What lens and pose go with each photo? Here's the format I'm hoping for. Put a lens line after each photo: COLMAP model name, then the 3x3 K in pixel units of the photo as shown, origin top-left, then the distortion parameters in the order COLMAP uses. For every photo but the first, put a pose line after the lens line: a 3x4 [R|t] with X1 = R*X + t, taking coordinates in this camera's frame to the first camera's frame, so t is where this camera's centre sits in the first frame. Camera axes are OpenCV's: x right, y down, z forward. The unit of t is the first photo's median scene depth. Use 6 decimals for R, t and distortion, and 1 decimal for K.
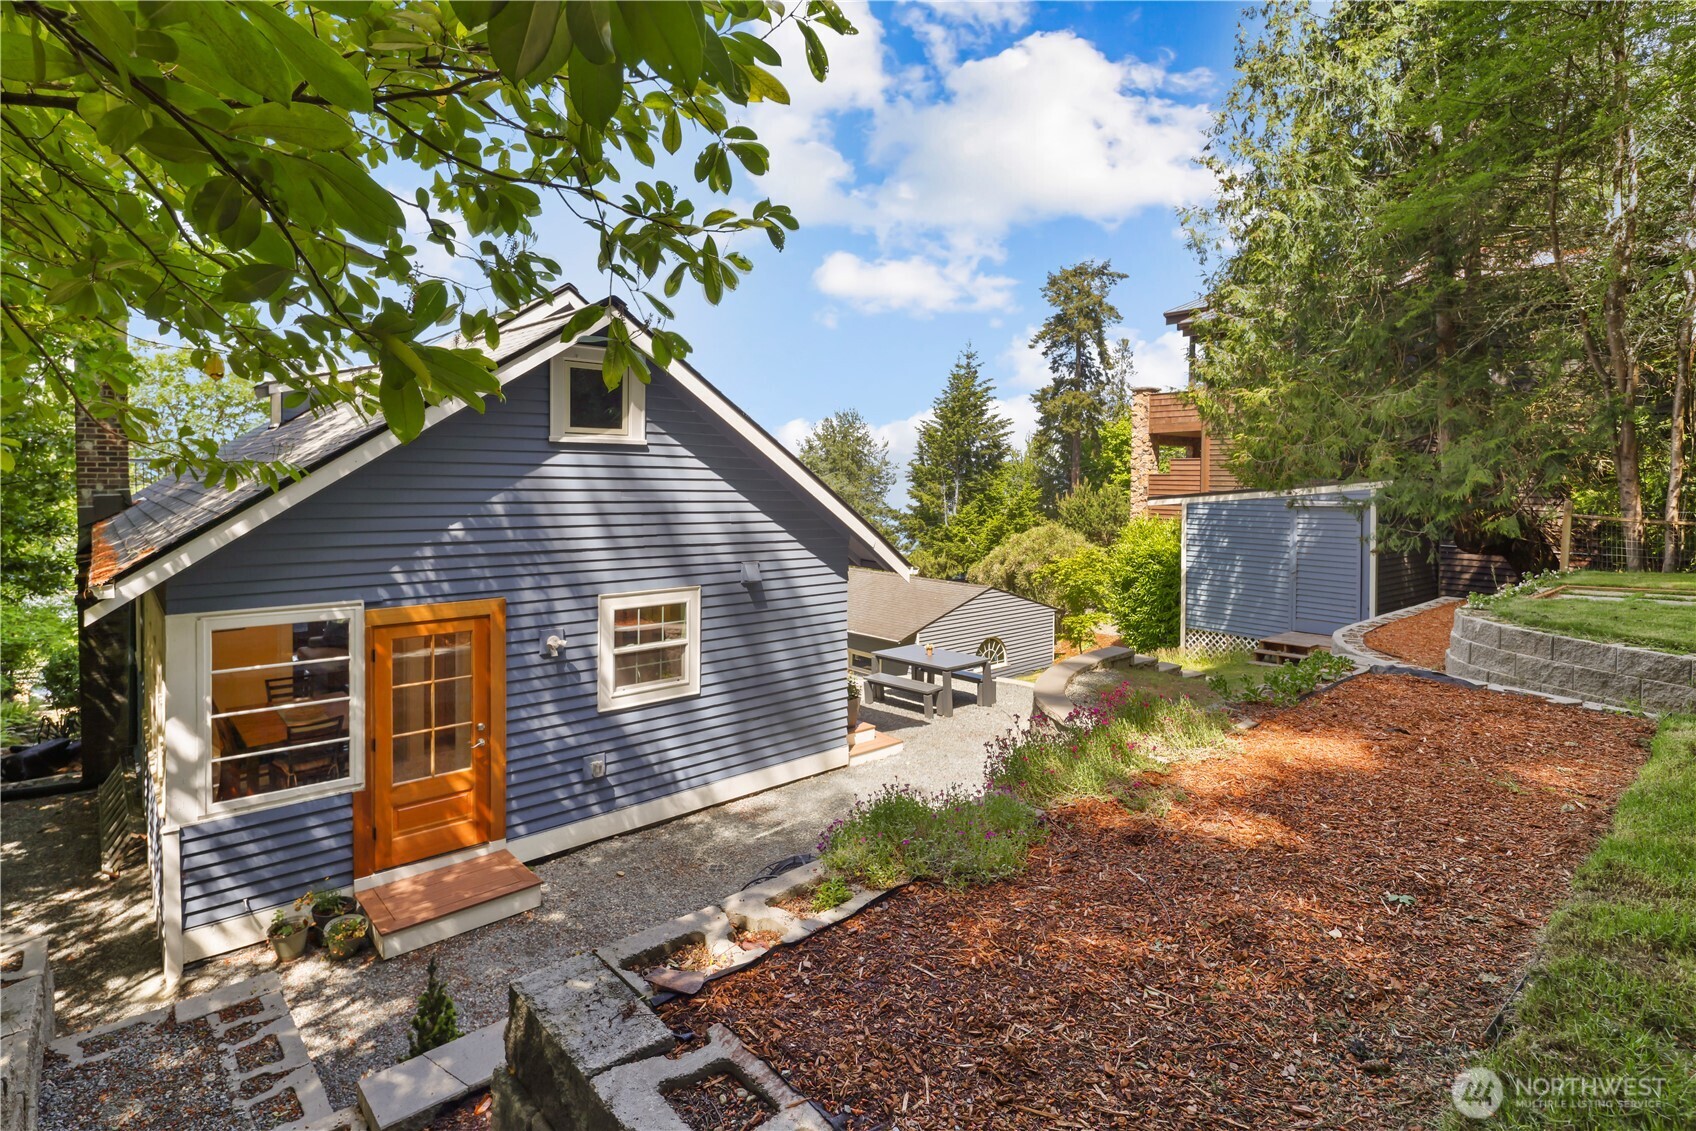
lens RADIAL K [[842.7, 0, 843.1], [0, 842.7, 499.6], [0, 0, 1]] dist [-0.003056, -0.001574]
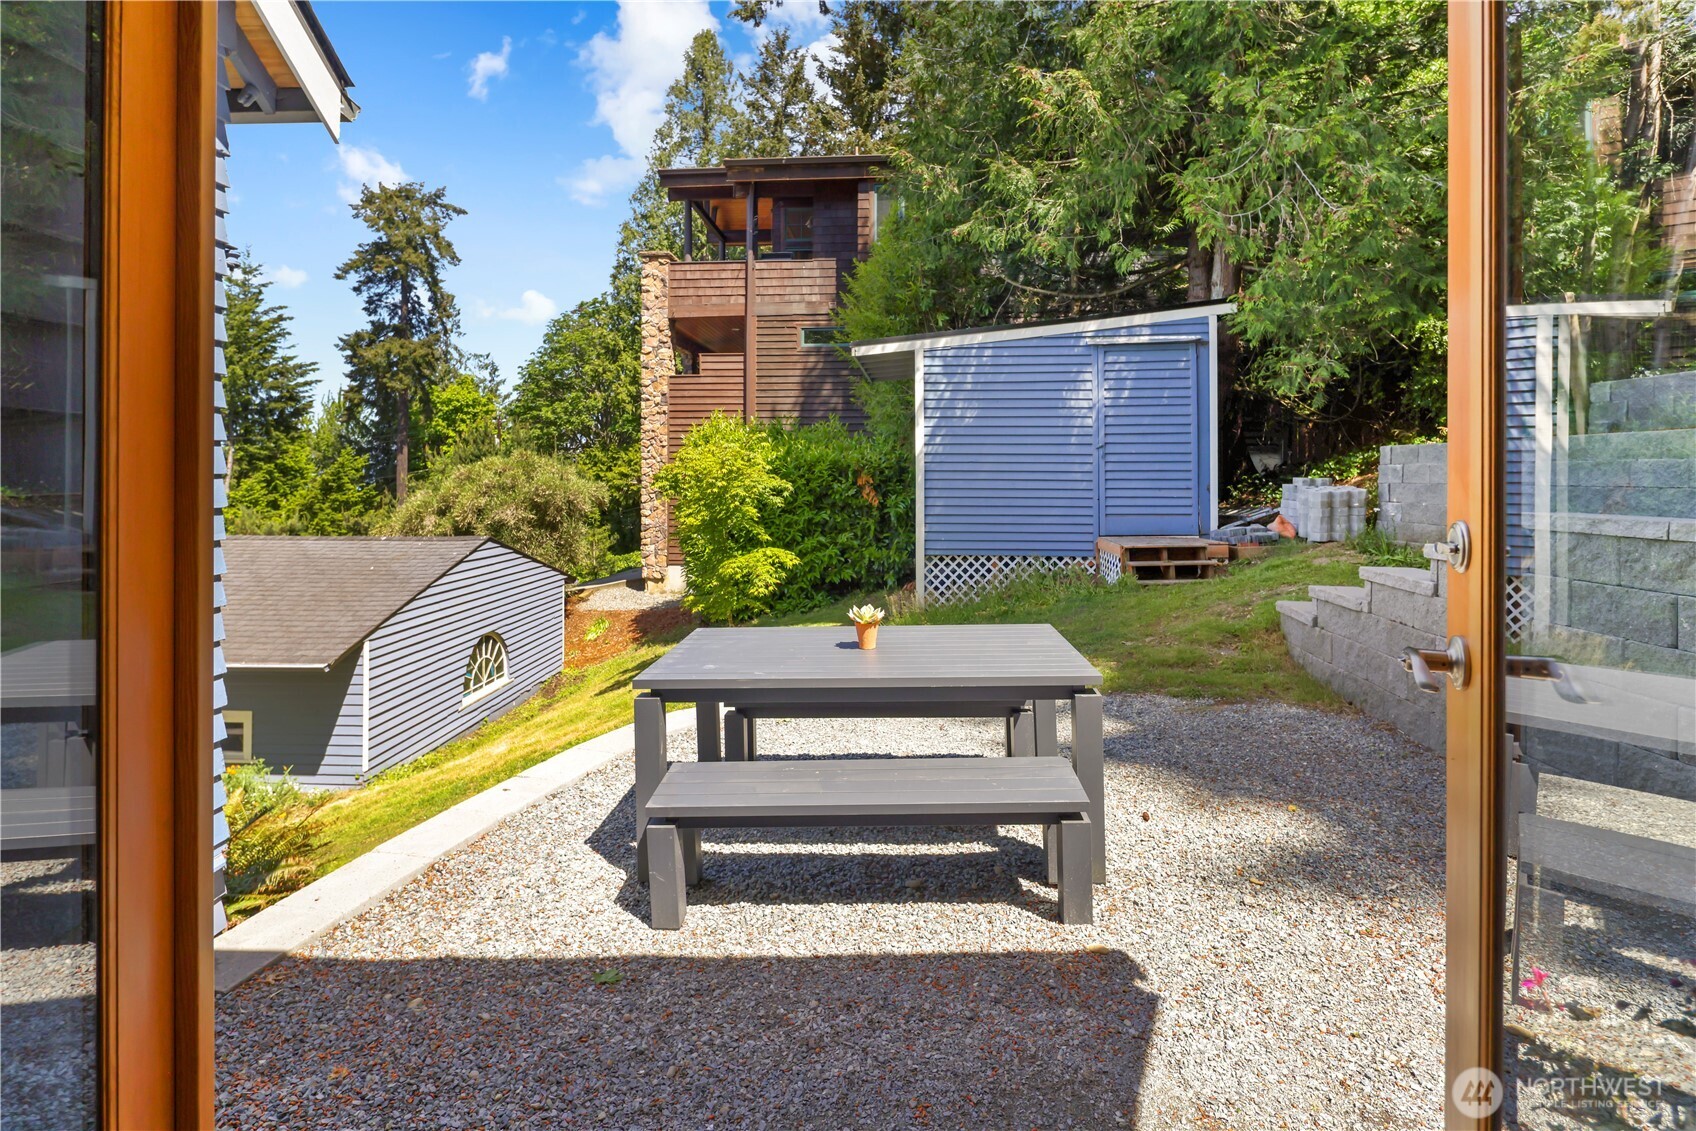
lens RADIAL K [[839.0, 0, 840.1], [0, 839.0, 474.0], [0, 0, 1]] dist [0.002321, -0.000190]
pose [[0.692131, -0.003032, 0.721766, -0.069517], [0.021881, 0.999620, -0.016783, 0.102689], [-0.721440, 0.027409, 0.691934, 0.625842]]
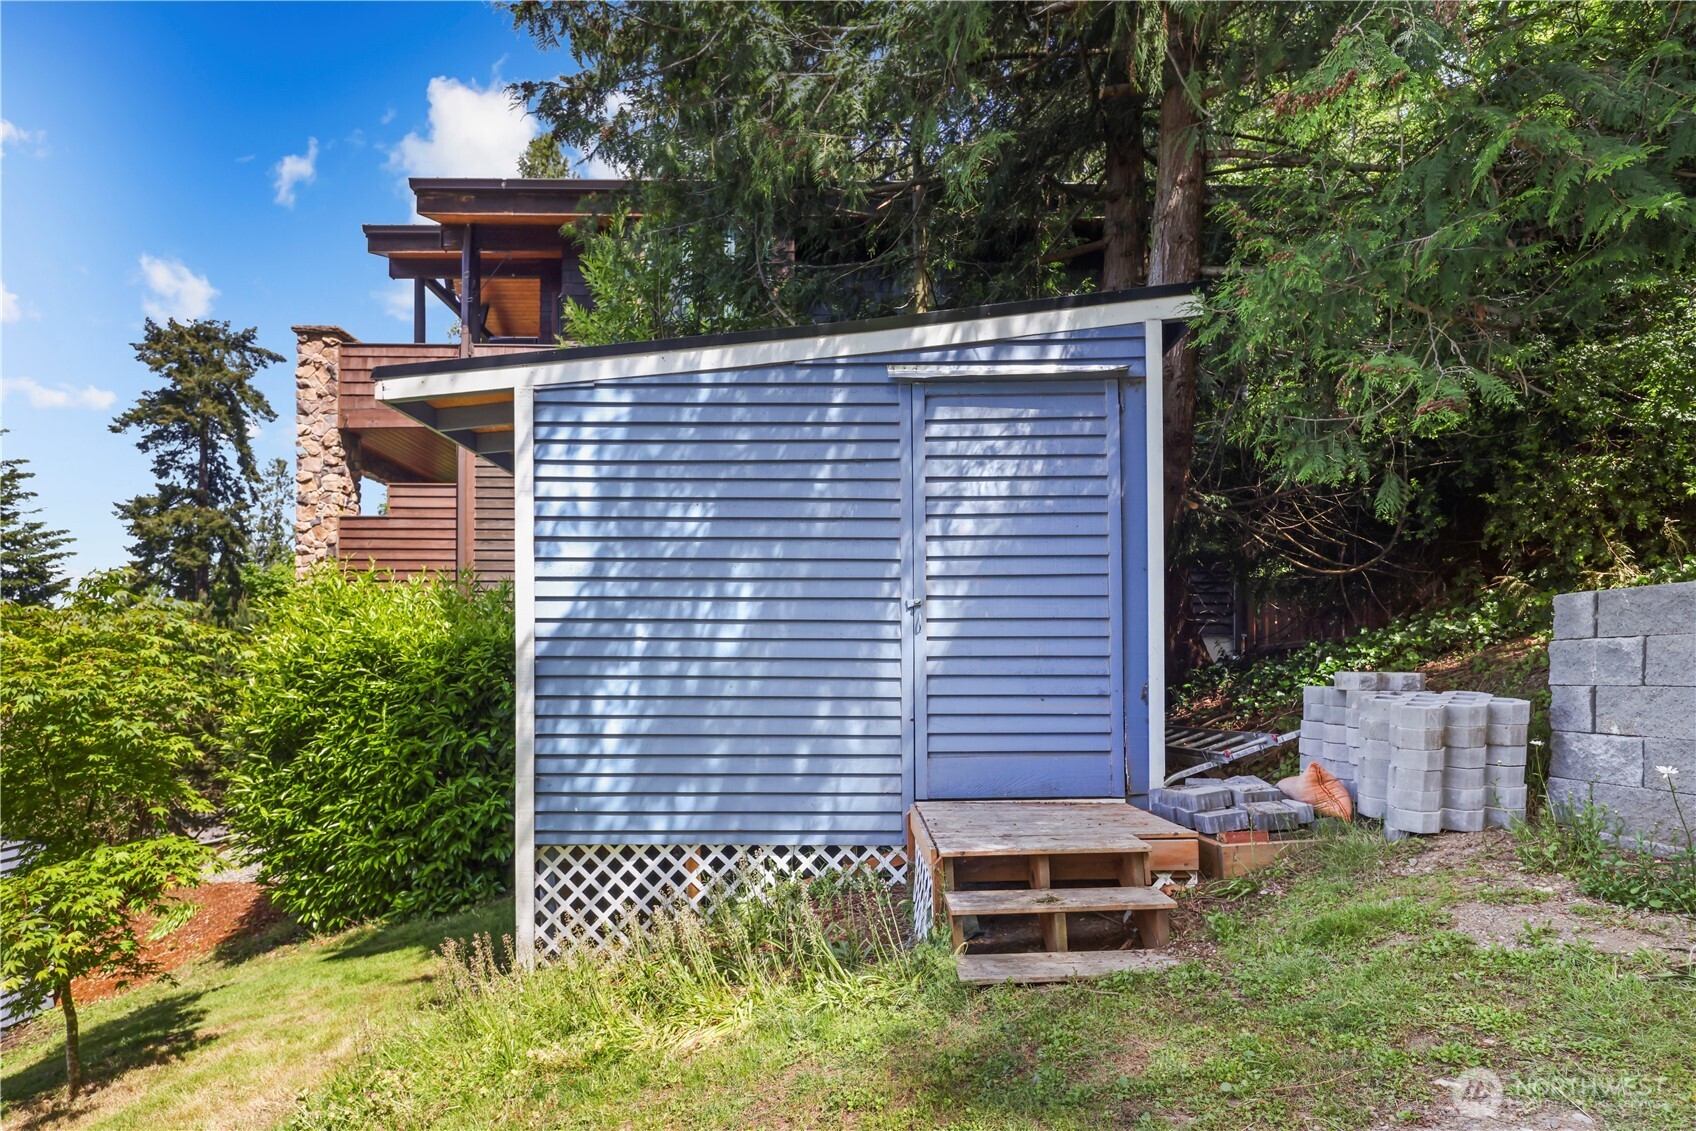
lens RADIAL K [[853.1, 0, 852.2], [0, 853.1, 667.2], [0, 0, 1]] dist [-0.003377, -0.001089]
pose [[0.613016, -0.002742, 0.790066, 0.252747], [0.024059, 0.999595, -0.015198, 0.101503], [-0.789704, 0.028325, 0.612833, 0.750604]]
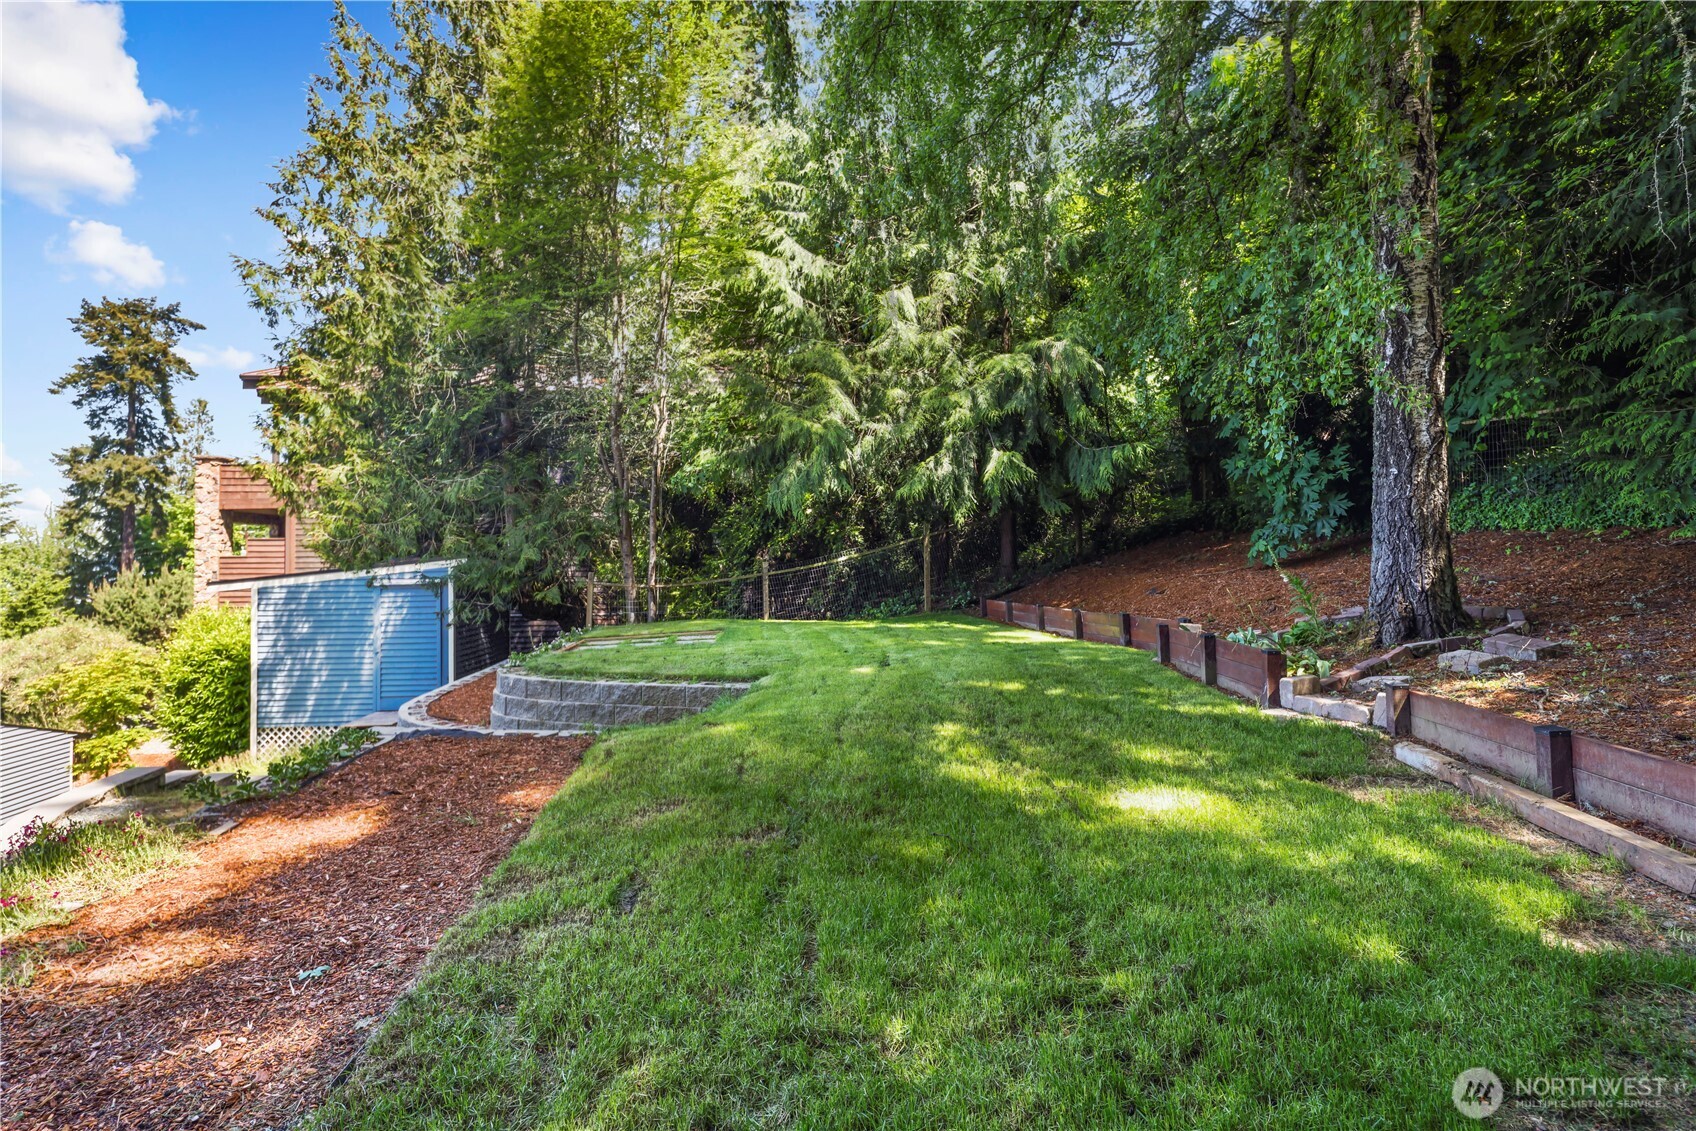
lens RADIAL K [[829.8, 0, 839.9], [0, 829.8, 533.4], [0, 0, 1]] dist [0.000398, -0.000650]
pose [[0.563520, 0.012573, 0.826007, 0.027625], [0.035193, 0.998611, -0.039209, 0.003394], [-0.825353, 0.051164, 0.562295, -0.009616]]
